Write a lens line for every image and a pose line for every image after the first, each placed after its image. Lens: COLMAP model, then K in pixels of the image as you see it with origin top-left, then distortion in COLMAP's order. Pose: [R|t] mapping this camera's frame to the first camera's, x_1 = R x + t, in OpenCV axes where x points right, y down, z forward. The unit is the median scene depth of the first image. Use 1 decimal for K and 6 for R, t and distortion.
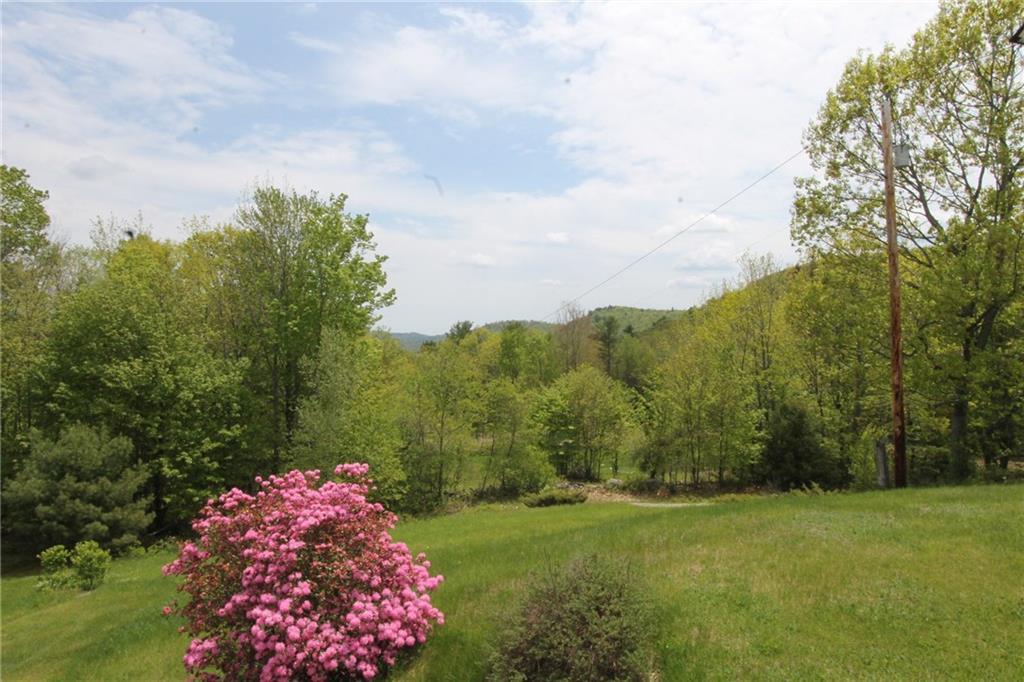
lens RADIAL K [[672.2, 0, 513.0], [0, 672.2, 345.9], [0, 0, 1]] dist [-0.009557, 0.007695]
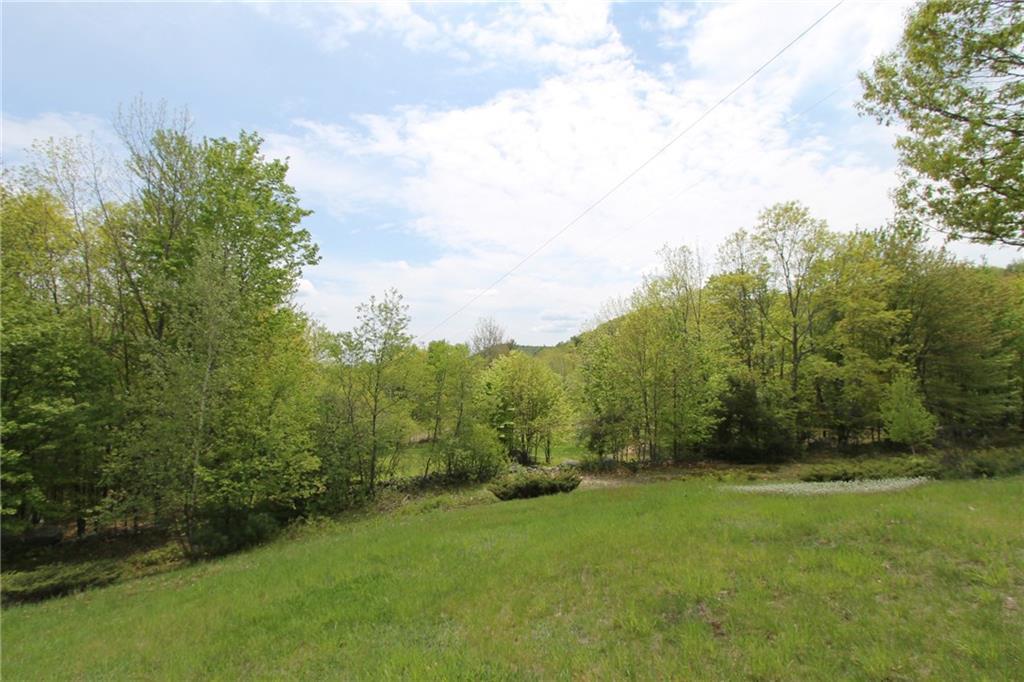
lens RADIAL K [[482.9, 0, 508.9], [0, 482.9, 344.1], [0, 0, 1]] dist [-0.013855, 0.000248]
pose [[0.988088, -0.003201, 0.153858, -0.033506], [0.011164, 0.998640, -0.050920, 0.078977], [-0.153486, 0.052031, 0.986780, 0.378304]]
